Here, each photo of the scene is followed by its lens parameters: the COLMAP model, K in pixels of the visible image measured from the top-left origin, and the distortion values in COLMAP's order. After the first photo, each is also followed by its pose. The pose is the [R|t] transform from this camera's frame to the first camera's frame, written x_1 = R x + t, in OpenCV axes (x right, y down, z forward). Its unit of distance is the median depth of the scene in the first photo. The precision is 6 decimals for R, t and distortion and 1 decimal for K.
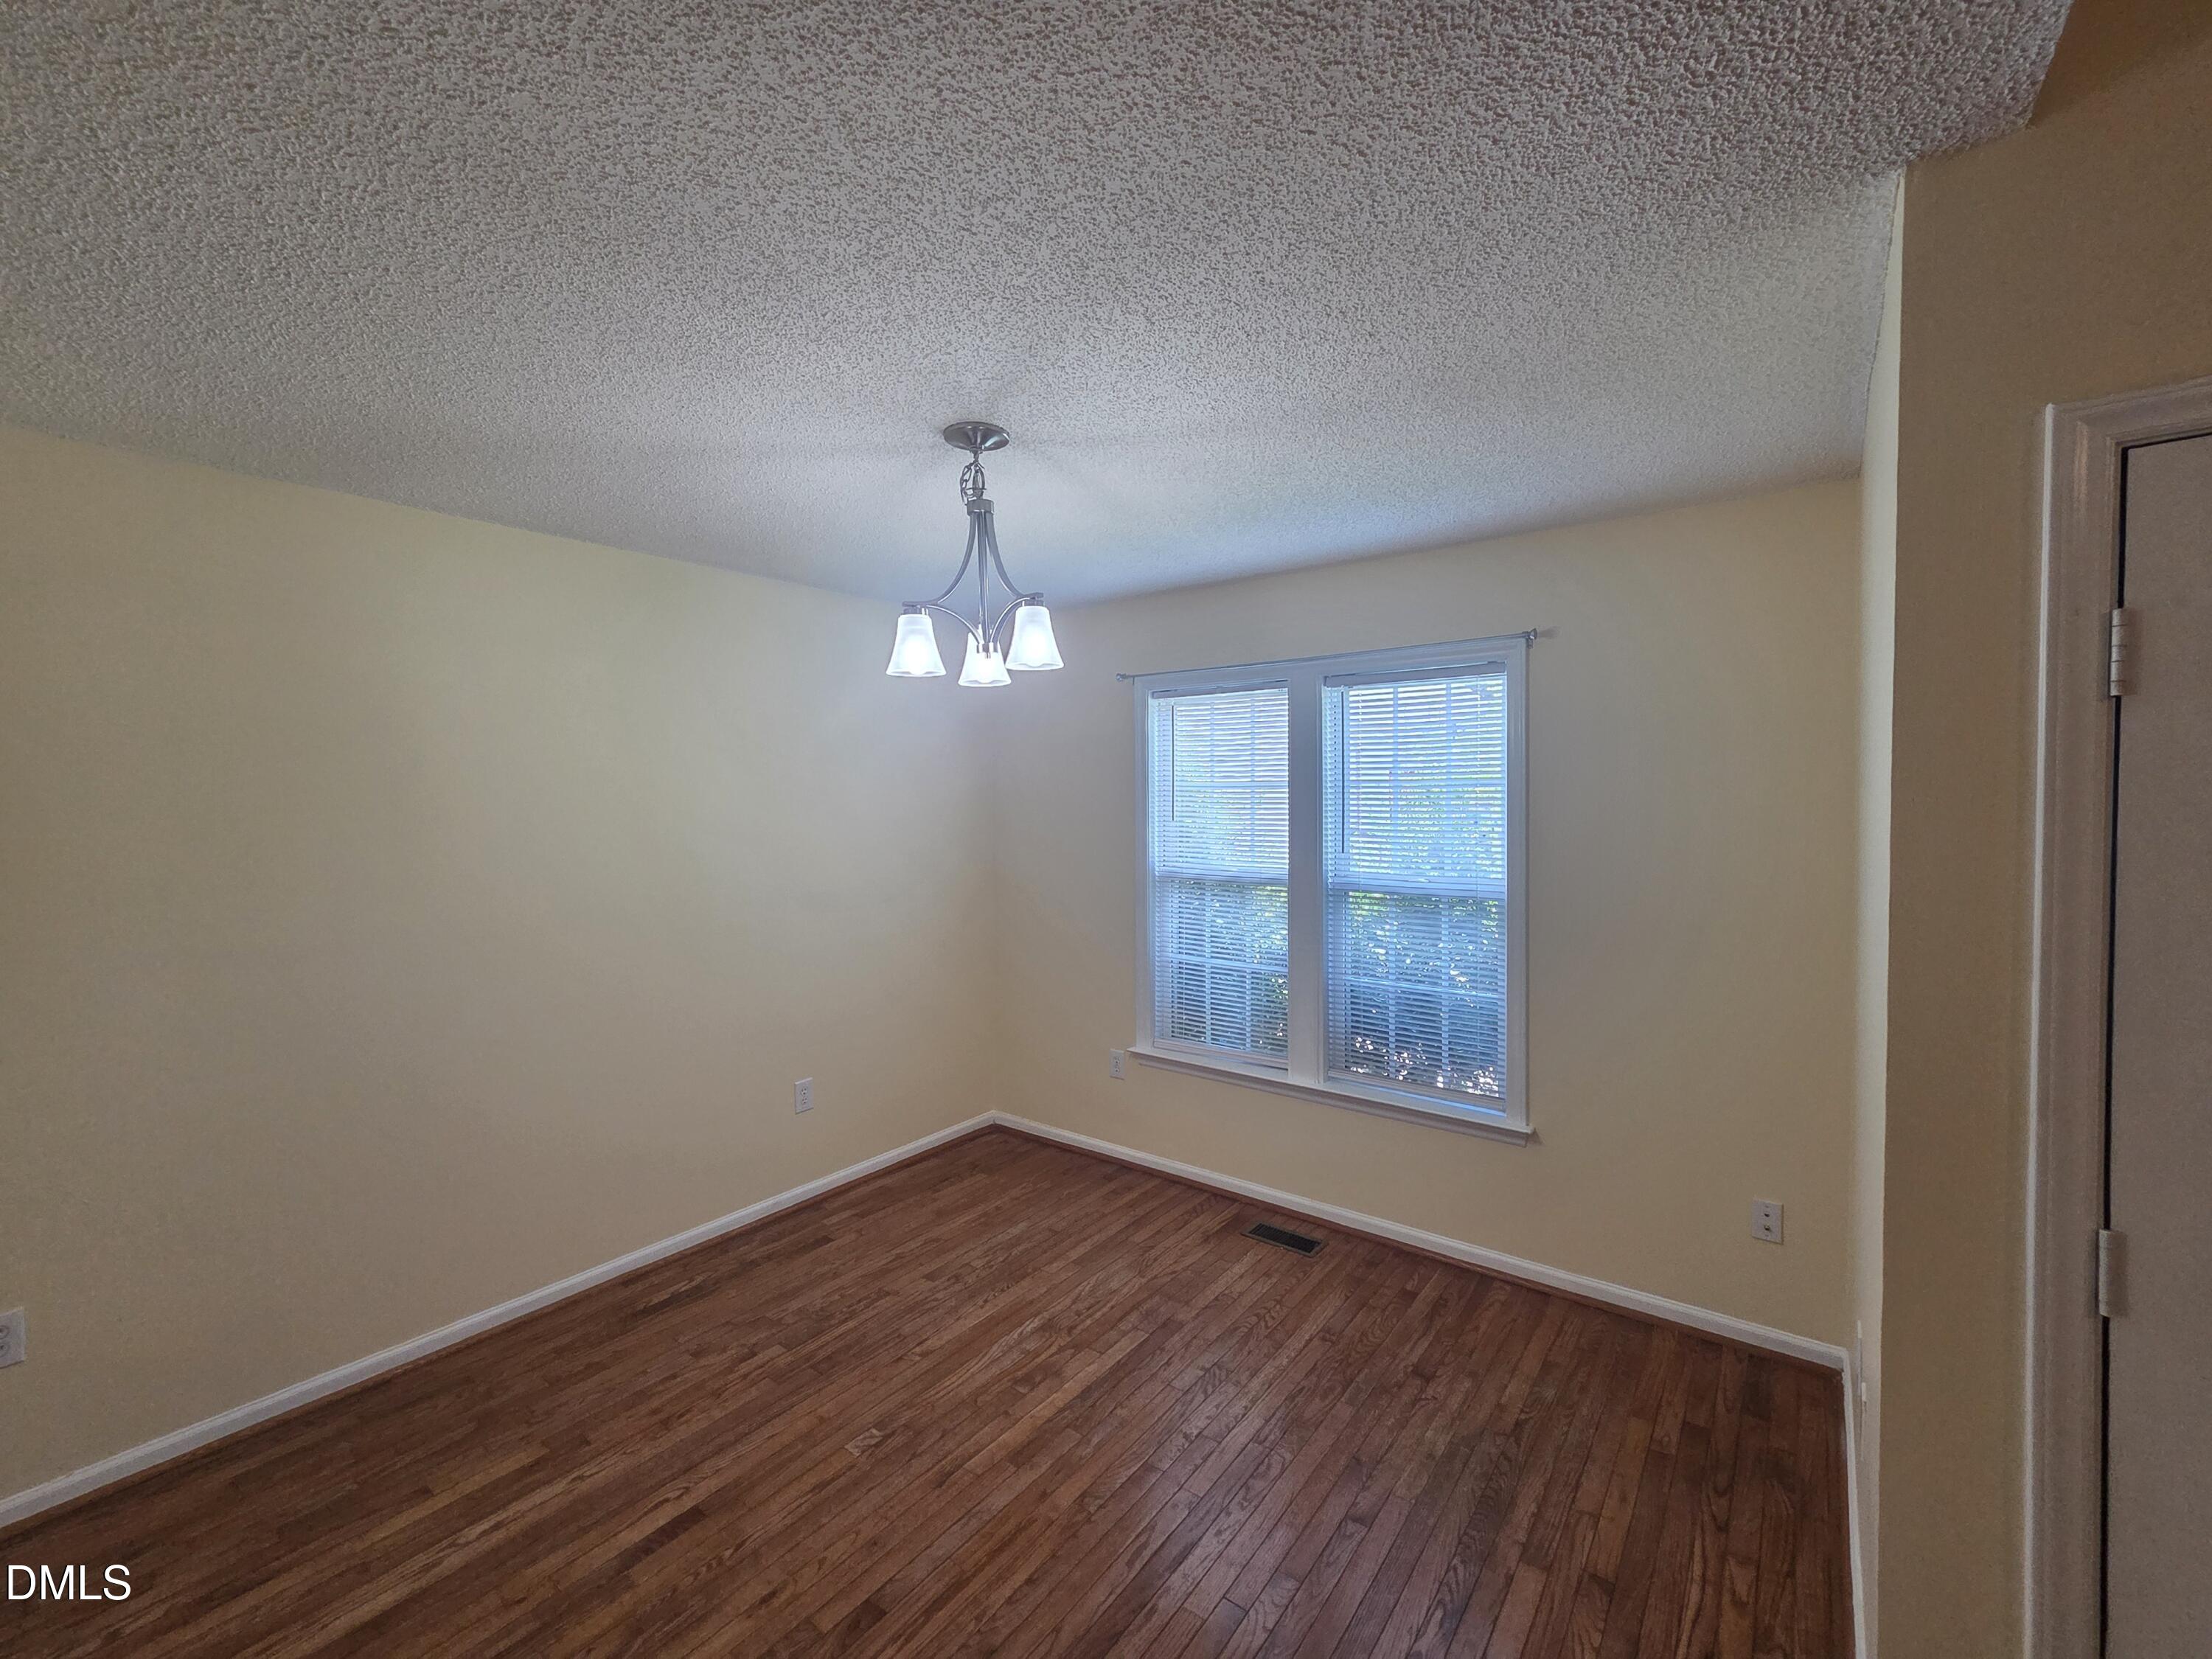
lens RADIAL K [[910.6, 0, 1109.8], [0, 910.6, 828.2], [0, 0, 1]] dist [0.001001, -0.000622]
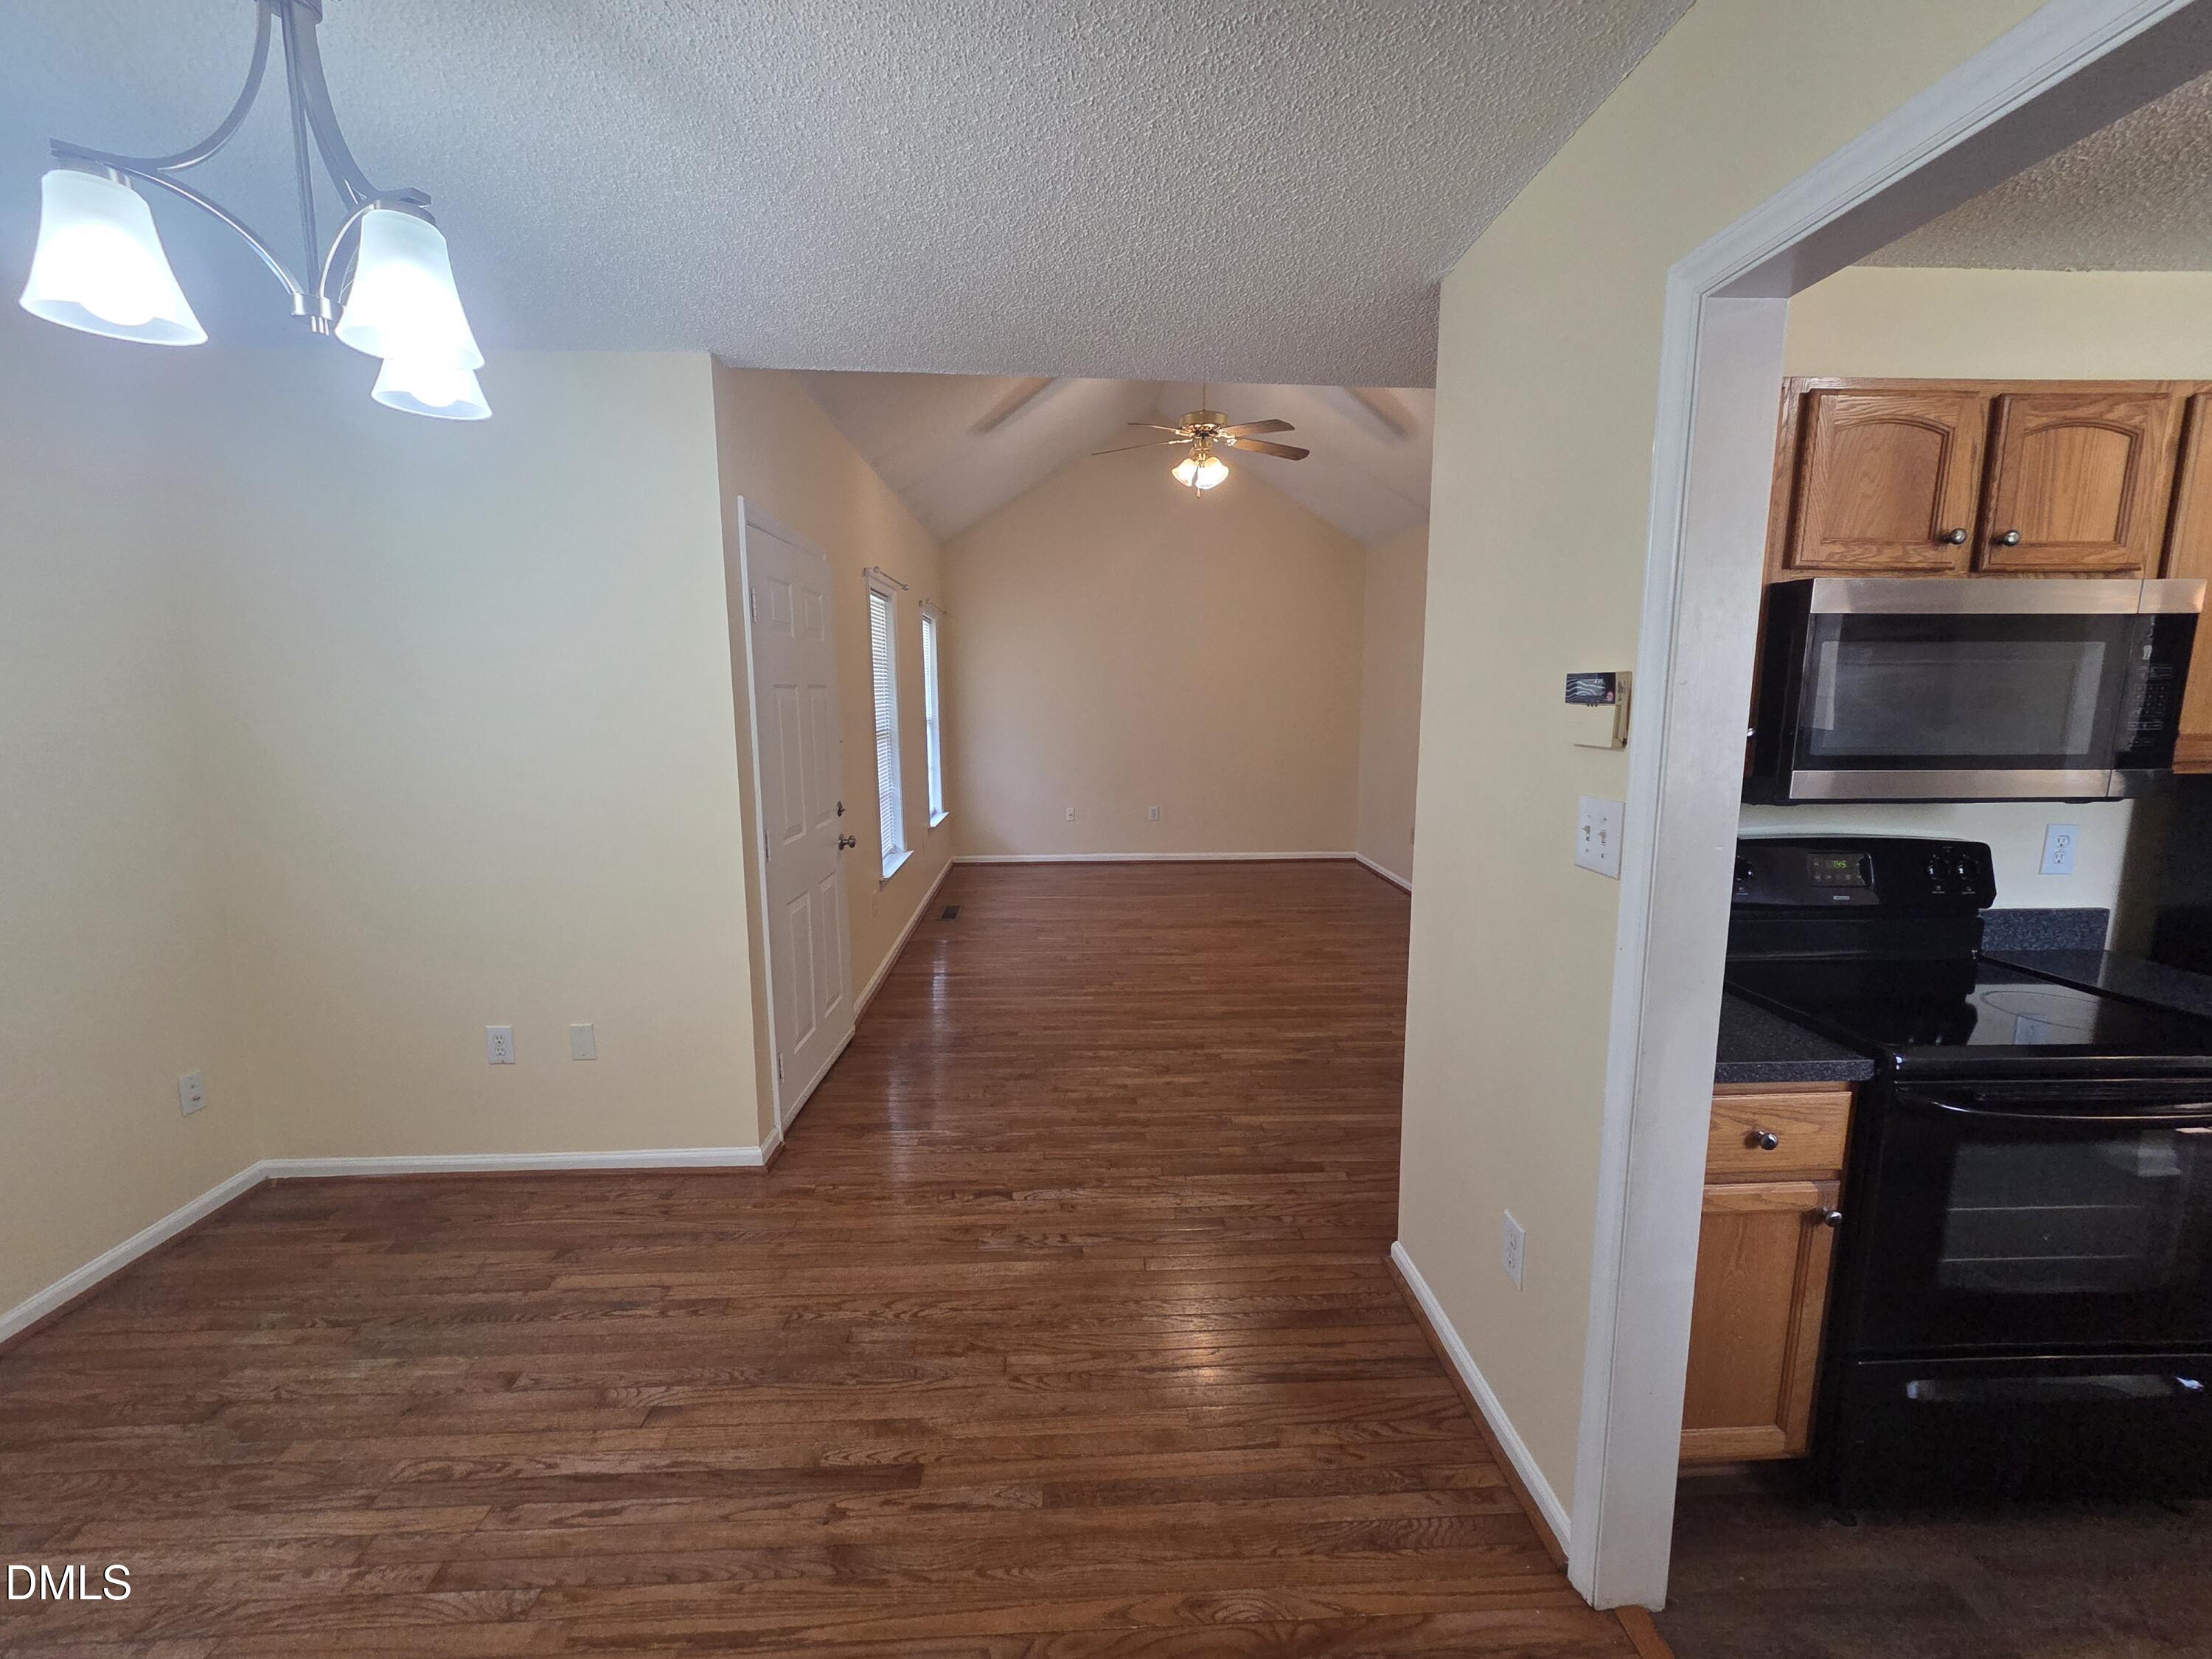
lens RADIAL K [[907.8, 0, 1106.0], [0, 907.8, 829.5], [0, 0, 1]] dist [-0.001081, 0.000092]
pose [[-0.647401, -0.107809, 0.754486, -0.727929], [0.035284, 0.984644, 0.170973, 0.008163], [-0.761332, 0.137310, -0.633655, 0.905775]]
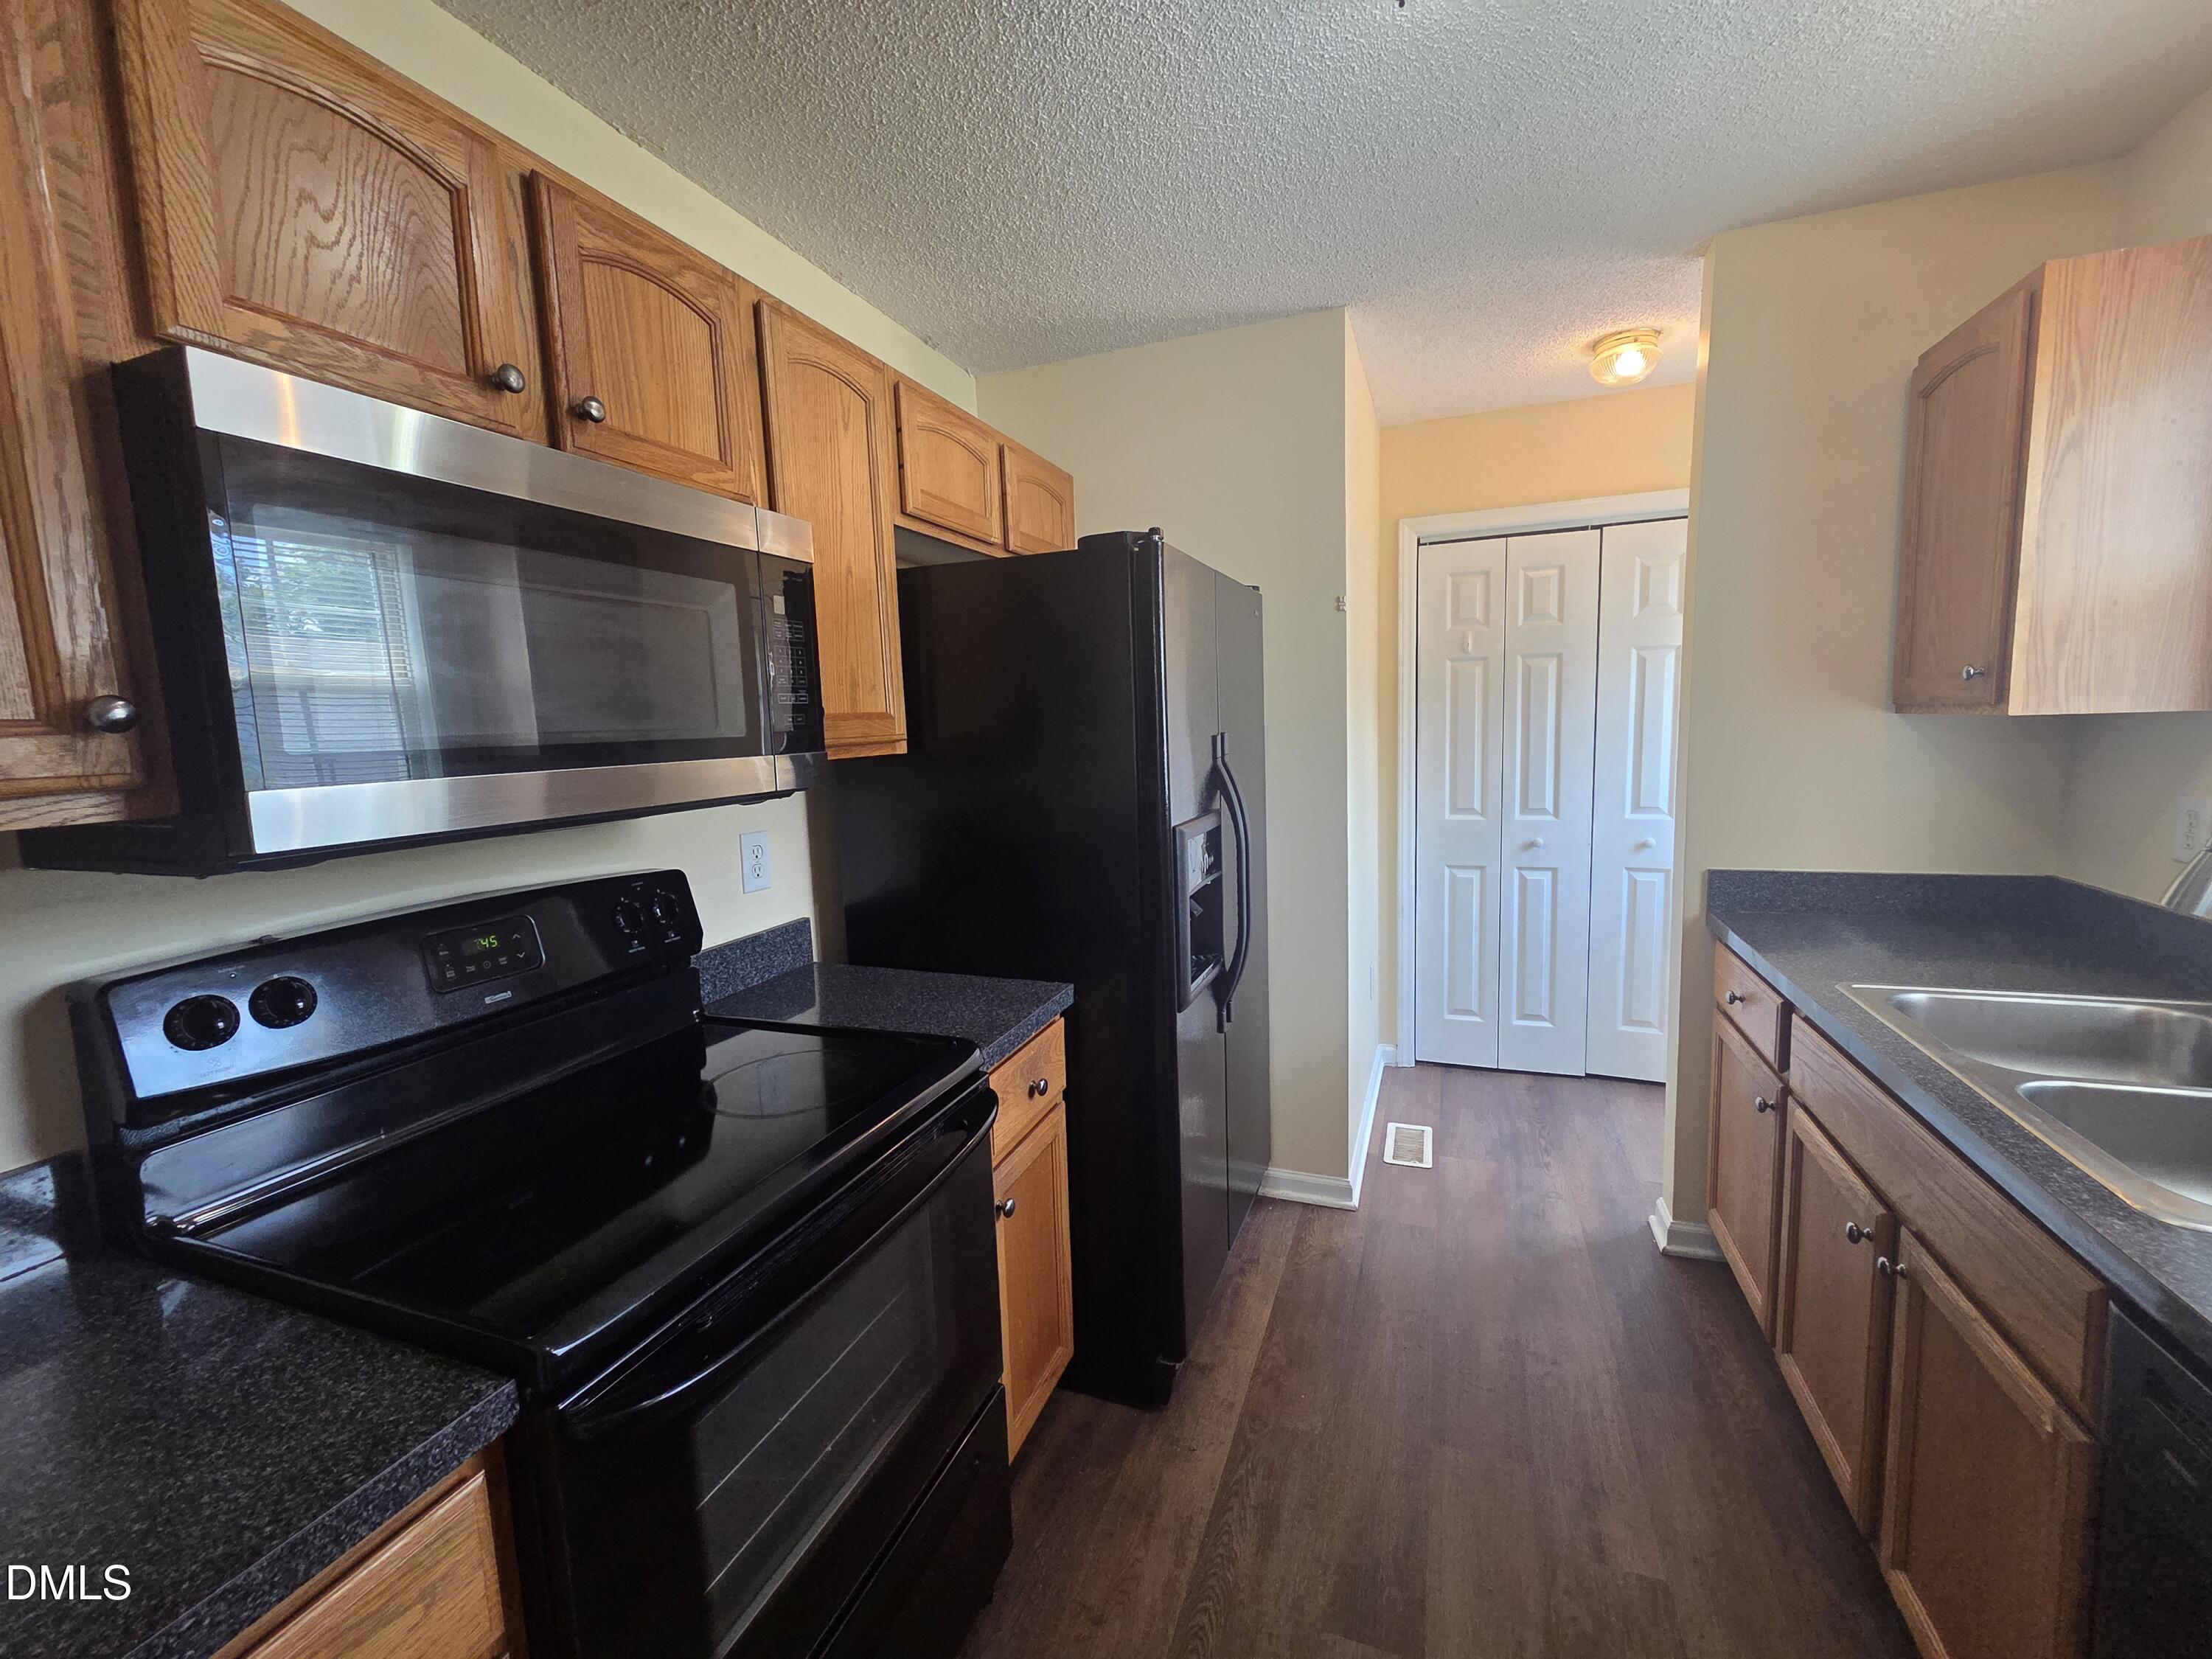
lens RADIAL K [[915.5, 0, 1102.8], [0, 915.5, 825.4], [0, 0, 1]] dist [0.002204, -0.000246]
pose [[-0.955453, 0.072393, -0.286128, -0.725094], [0.029464, 0.988005, 0.151584, 0.079075], [0.293670, 0.136400, -0.946125, 0.410843]]
